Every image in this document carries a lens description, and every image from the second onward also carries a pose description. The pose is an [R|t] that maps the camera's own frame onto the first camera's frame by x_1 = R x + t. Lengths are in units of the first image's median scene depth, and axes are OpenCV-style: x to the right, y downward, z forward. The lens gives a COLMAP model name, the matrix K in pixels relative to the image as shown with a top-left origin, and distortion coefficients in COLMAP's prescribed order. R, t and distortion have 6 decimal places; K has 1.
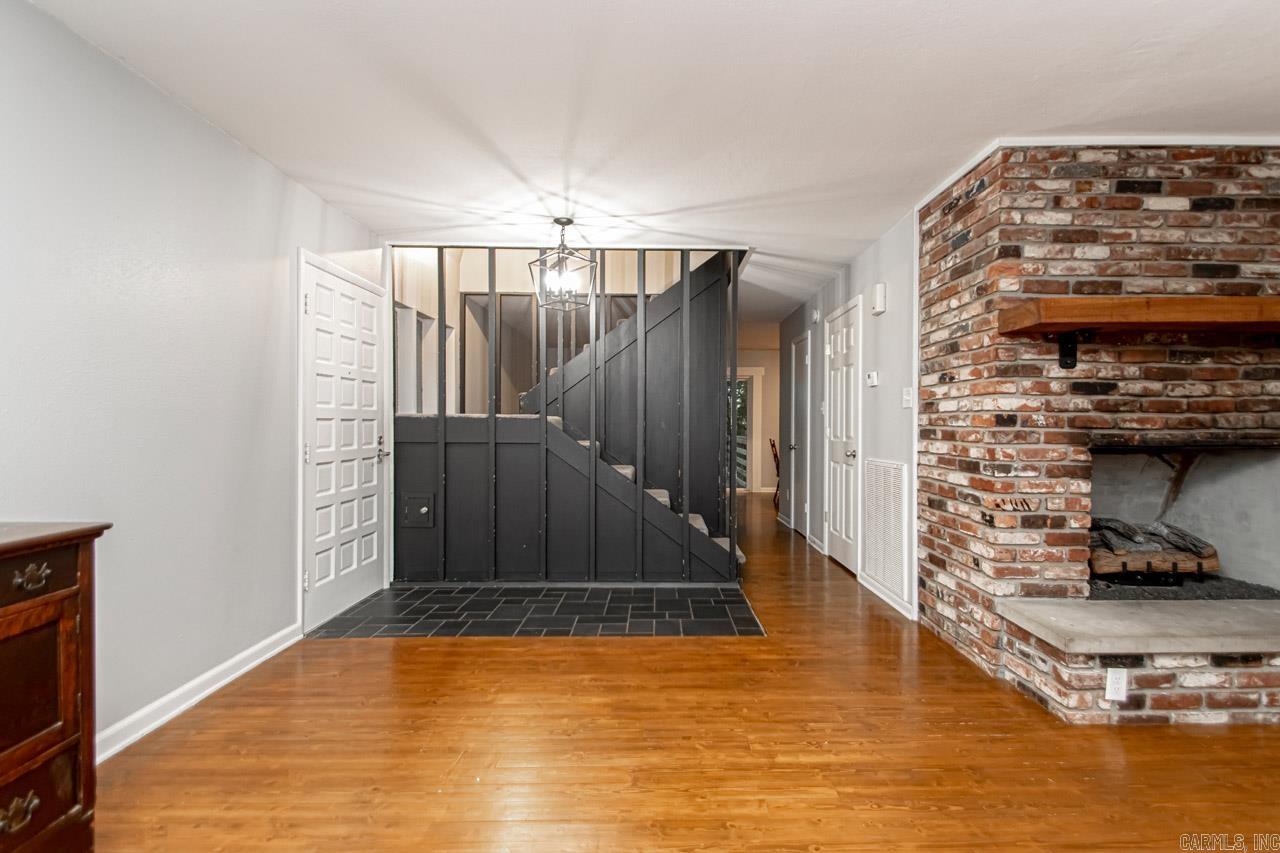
lens RADIAL K [[607.8, 0, 666.2], [0, 607.8, 433.0], [0, 0, 1]] dist [0.039764, -0.026347]
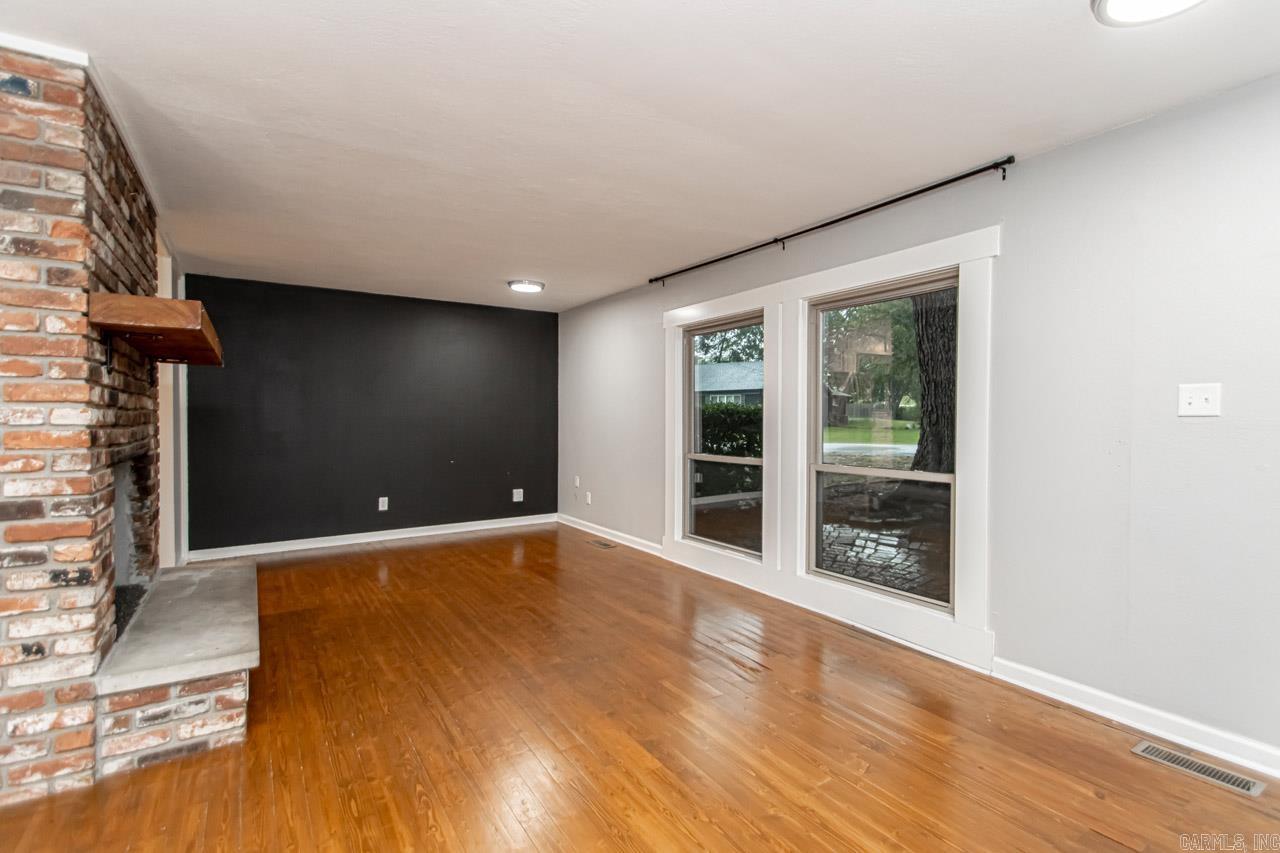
lens RADIAL K [[568.2, 0, 676.7], [0, 568.2, 435.8], [0, 0, 1]] dist [0.026807, -0.012749]
pose [[-0.568078, -0.032876, 0.822318, -0.376299], [0.002766, 0.999120, 0.041855, -0.045057], [-0.822970, 0.026051, -0.567487, 0.707562]]
